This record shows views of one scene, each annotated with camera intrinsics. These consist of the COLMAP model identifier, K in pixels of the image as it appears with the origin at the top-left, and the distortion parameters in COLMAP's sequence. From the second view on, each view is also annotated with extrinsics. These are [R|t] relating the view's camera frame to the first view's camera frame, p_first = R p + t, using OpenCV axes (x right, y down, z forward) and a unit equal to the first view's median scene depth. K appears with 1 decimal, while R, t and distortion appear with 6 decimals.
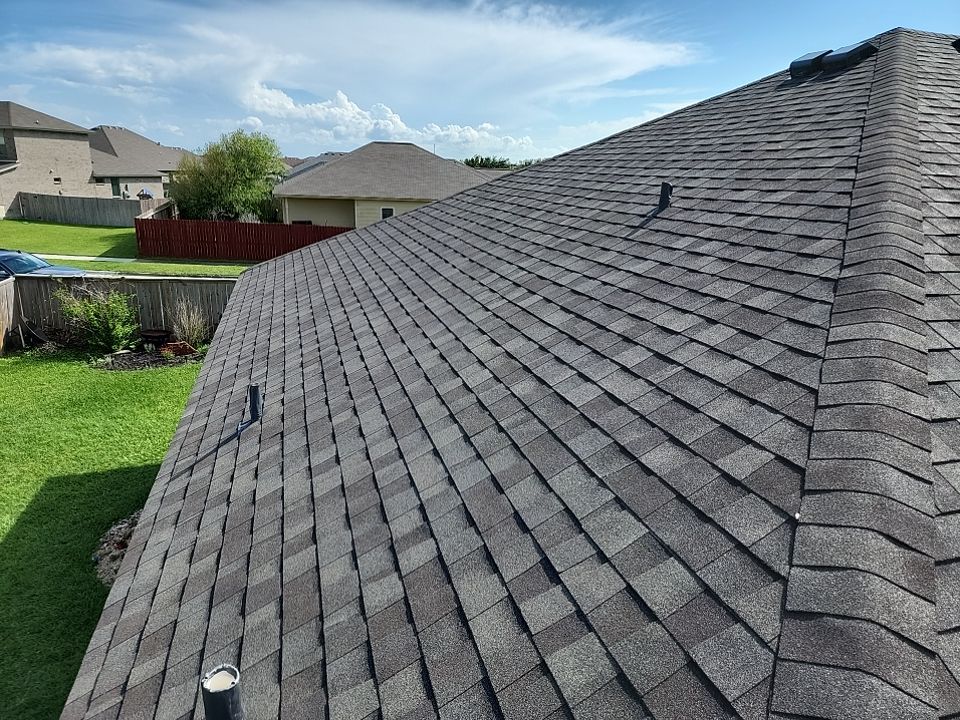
lens RADIAL K [[638.9, 0, 494.1], [0, 638.9, 364.5], [0, 0, 1]] dist [0.069734, -0.058690]
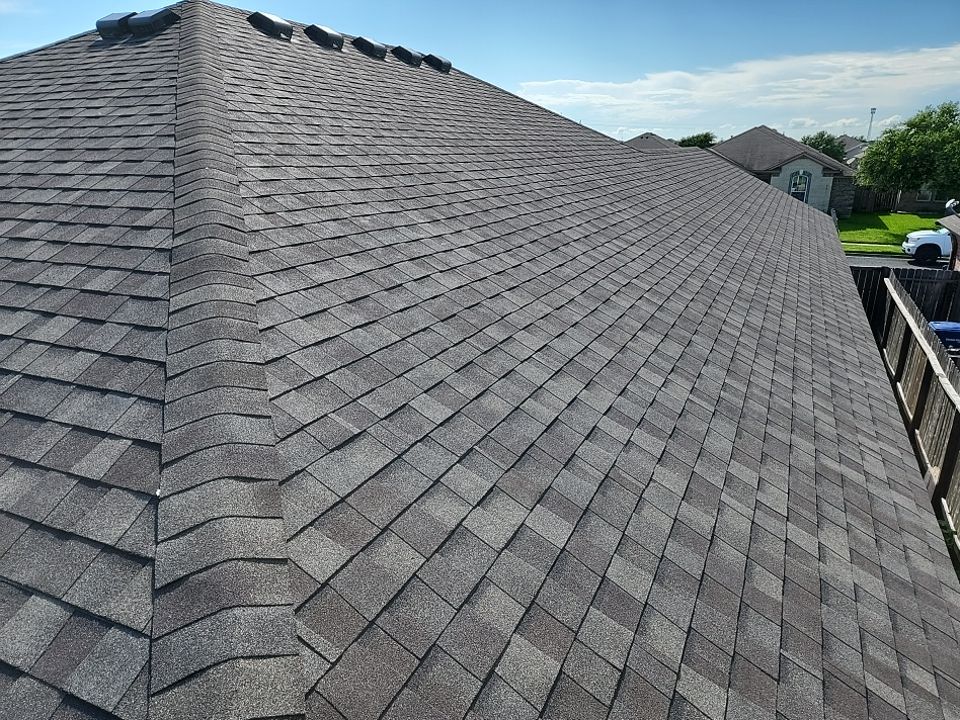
lens RADIAL K [[638.9, 0, 494.1], [0, 638.9, 364.5], [0, 0, 1]] dist [0.069734, -0.058690]
pose [[0.658754, -0.271869, 0.701520, 0.108645], [0.239377, 0.959712, 0.147145, 0.014242], [-0.713262, 0.070995, 0.697293, -0.053014]]
